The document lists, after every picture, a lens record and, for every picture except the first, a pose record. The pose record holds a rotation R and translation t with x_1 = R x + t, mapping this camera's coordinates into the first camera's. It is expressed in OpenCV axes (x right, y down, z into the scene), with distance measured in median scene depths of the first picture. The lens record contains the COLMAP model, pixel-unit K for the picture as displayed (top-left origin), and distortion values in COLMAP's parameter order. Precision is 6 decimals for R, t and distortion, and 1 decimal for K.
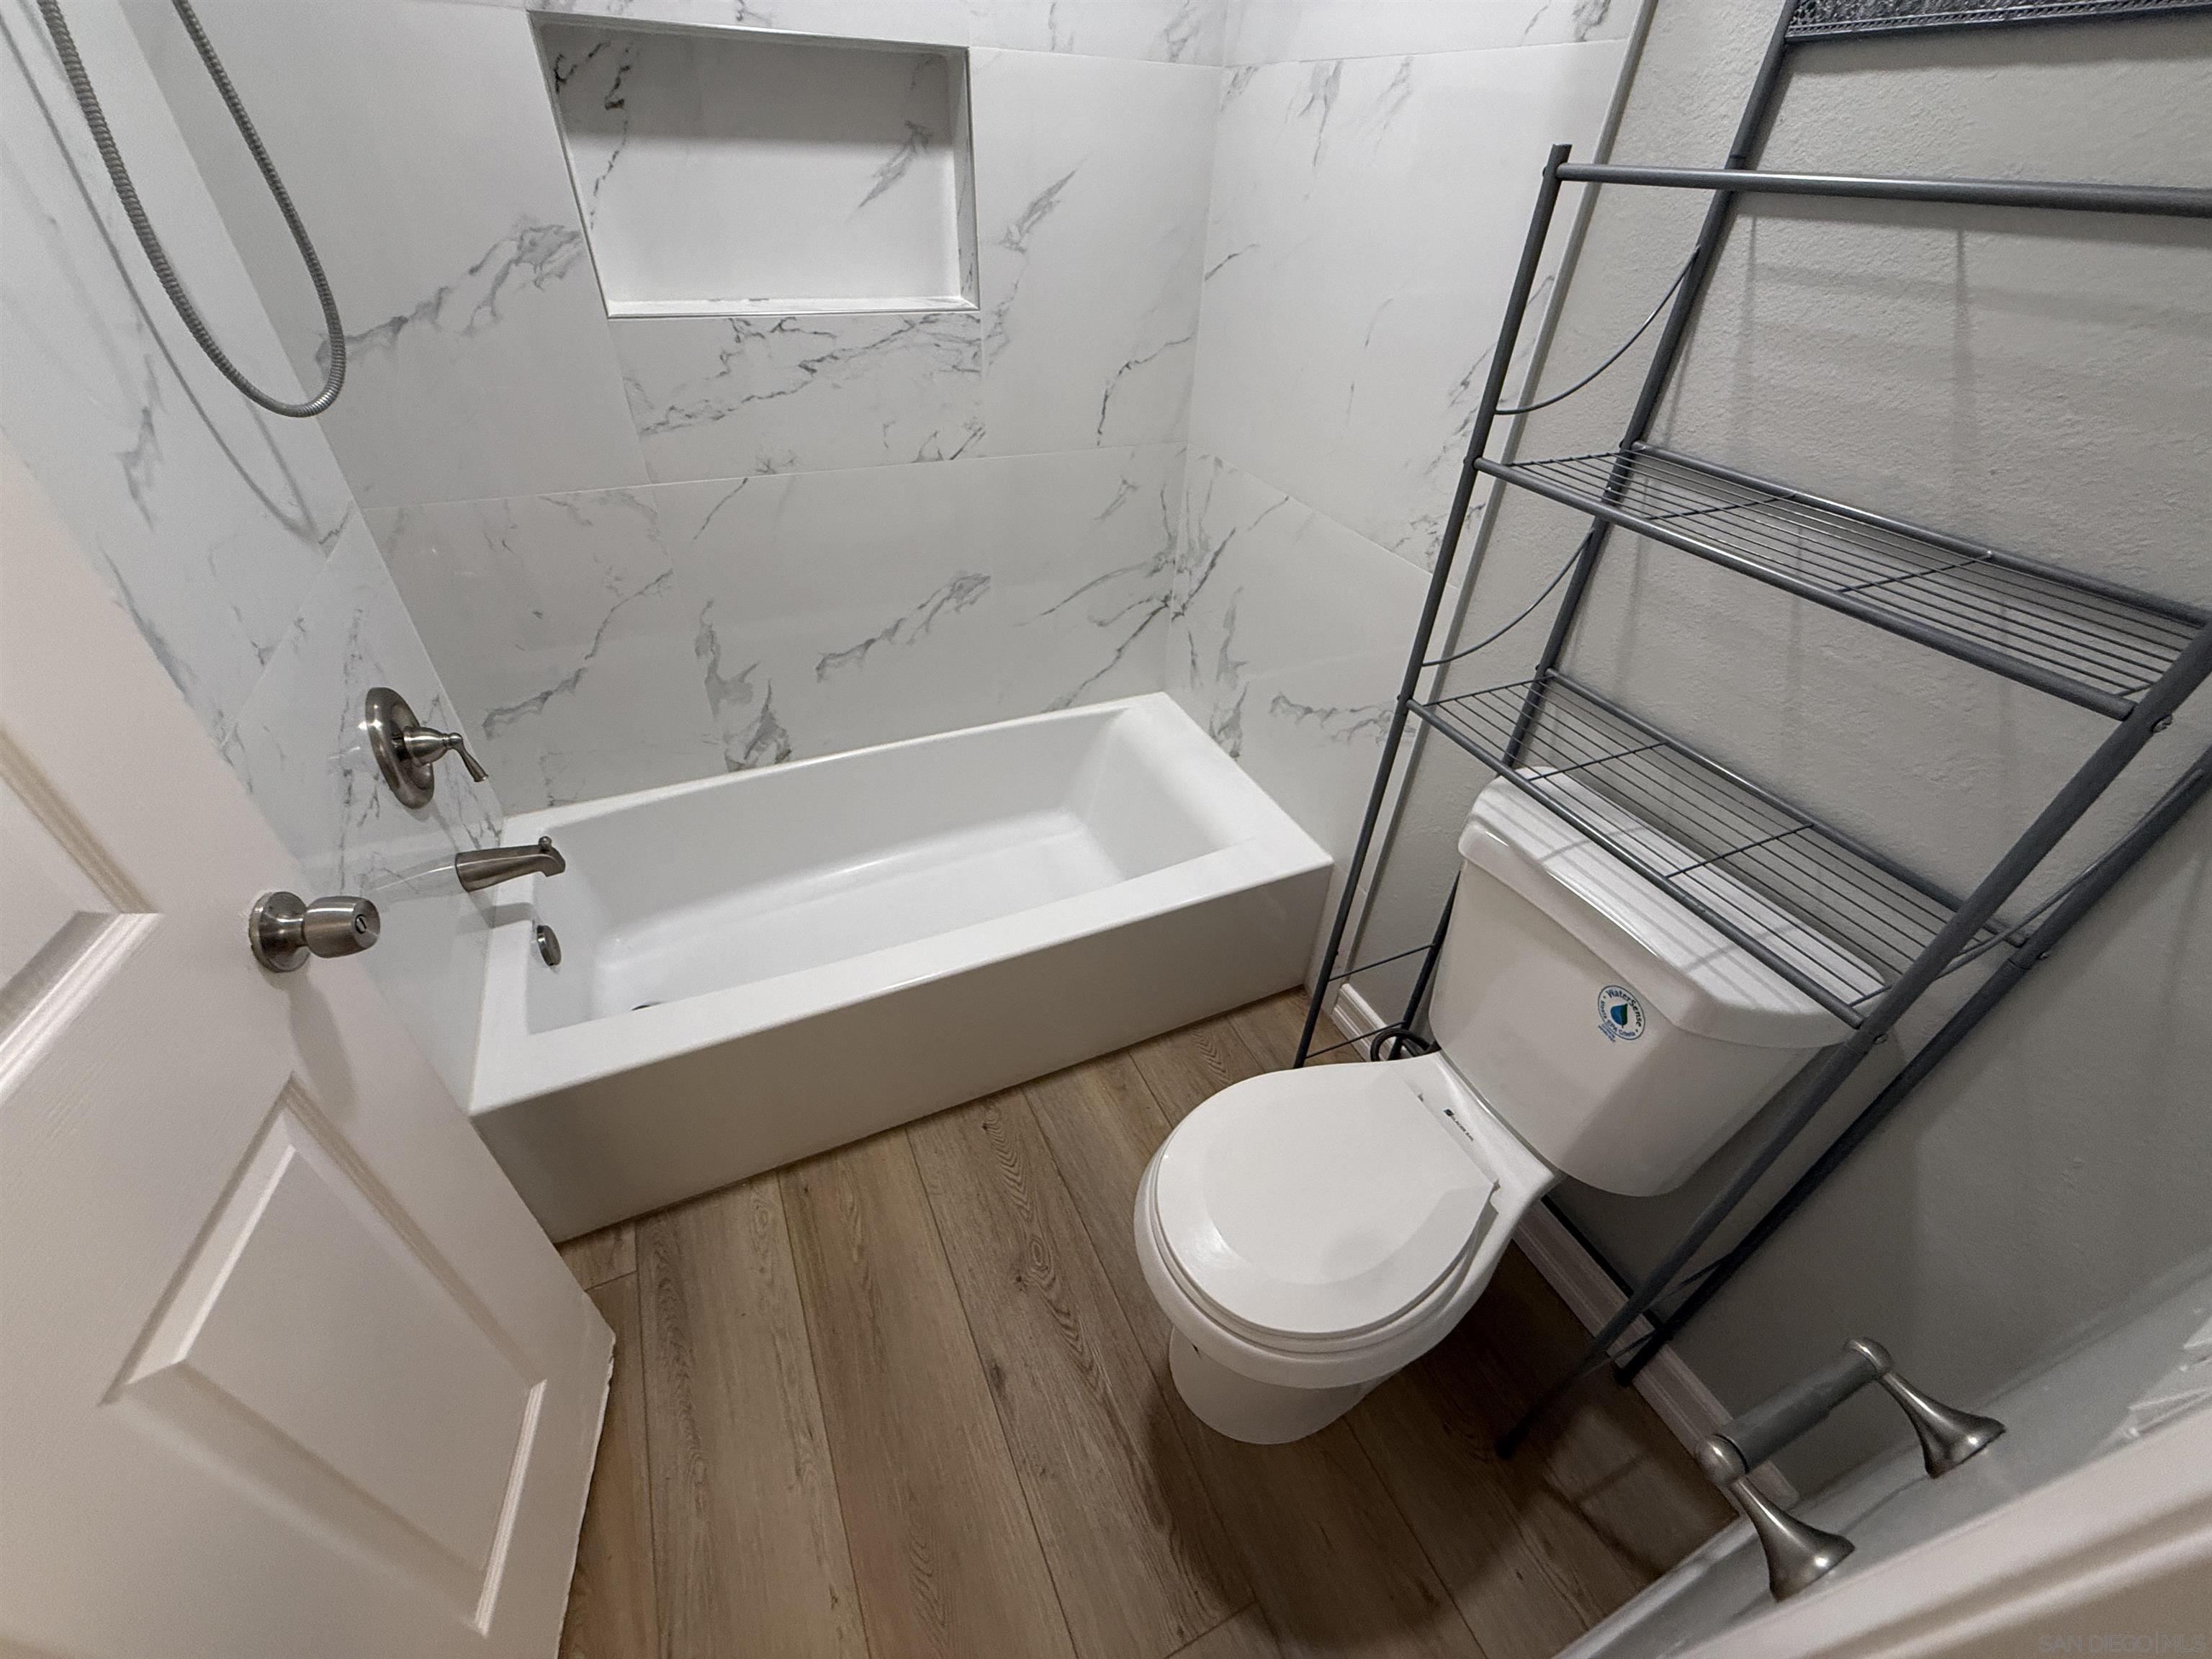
lens RADIAL K [[884.5, 0, 1102.1], [0, 884.5, 825.7], [0, 0, 1]] dist [0.000927, -0.000249]
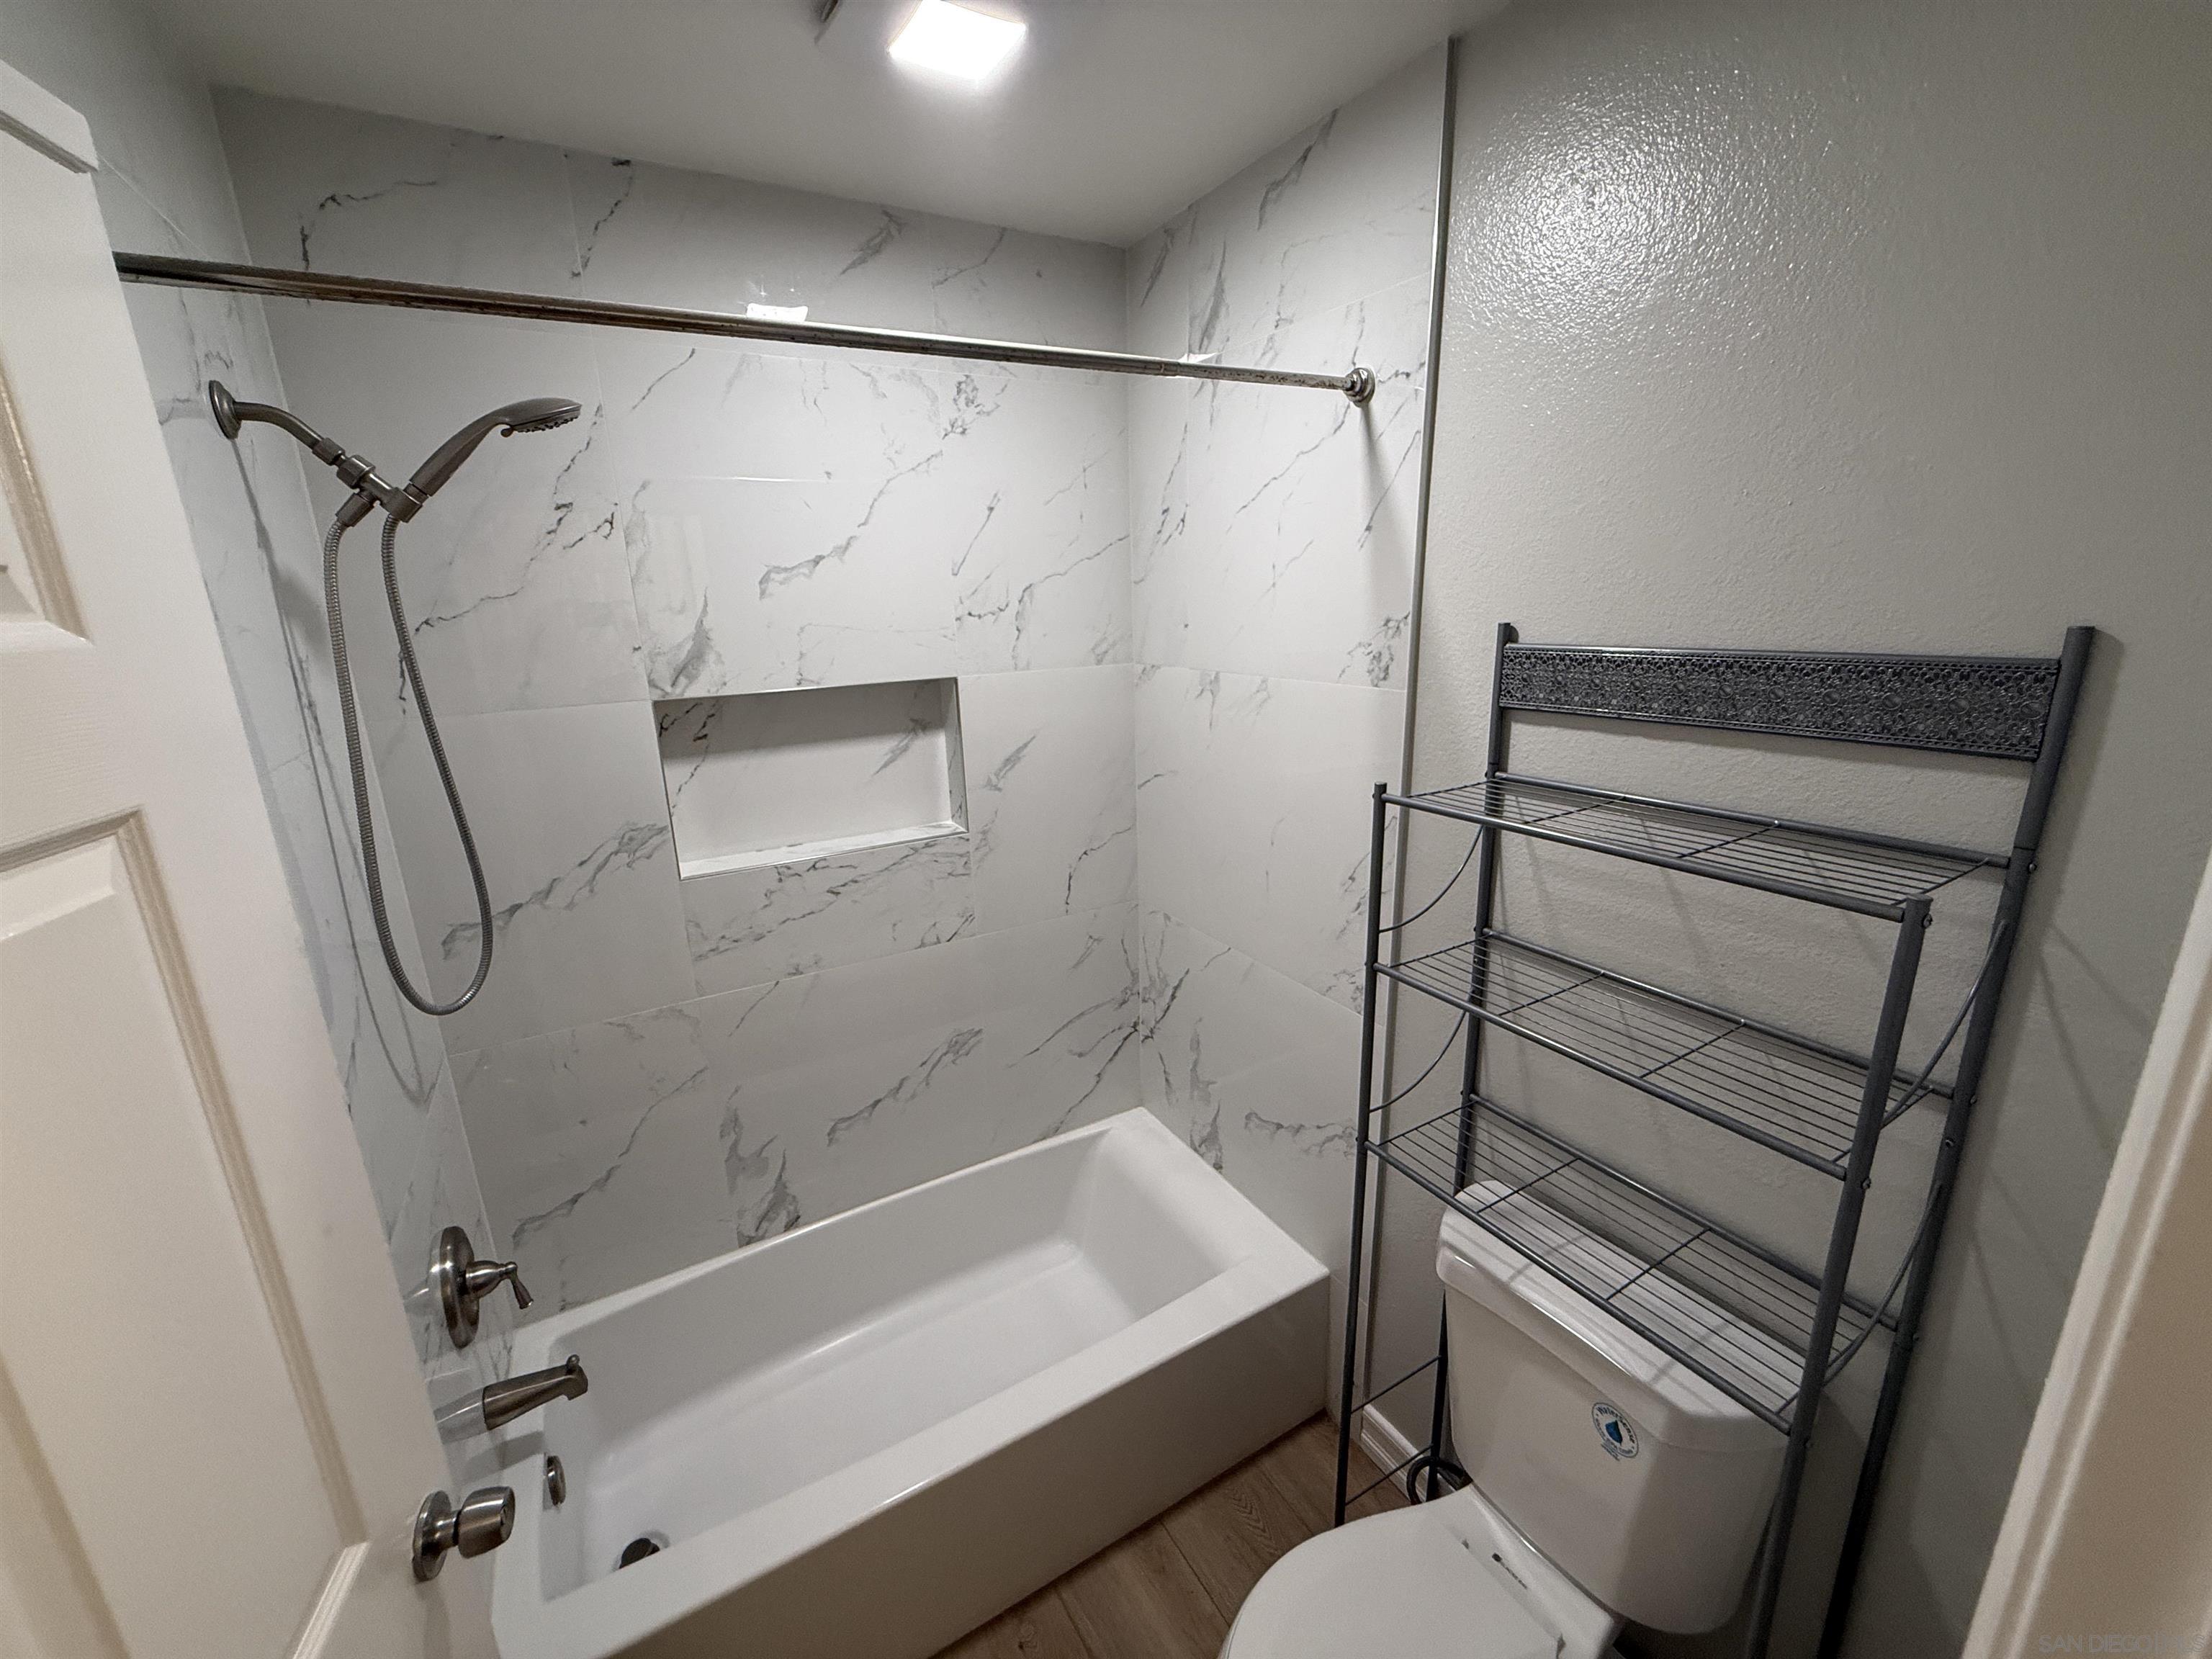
lens RADIAL K [[884.5, 0, 1102.1], [0, 884.5, 825.7], [0, 0, 1]] dist [0.000927, -0.000249]
pose [[0.993026, -0.090811, 0.075189, -0.044367], [0.112897, 0.916210, -0.384464, -0.084321], [-0.033975, 0.390271, 0.920073, -0.194635]]
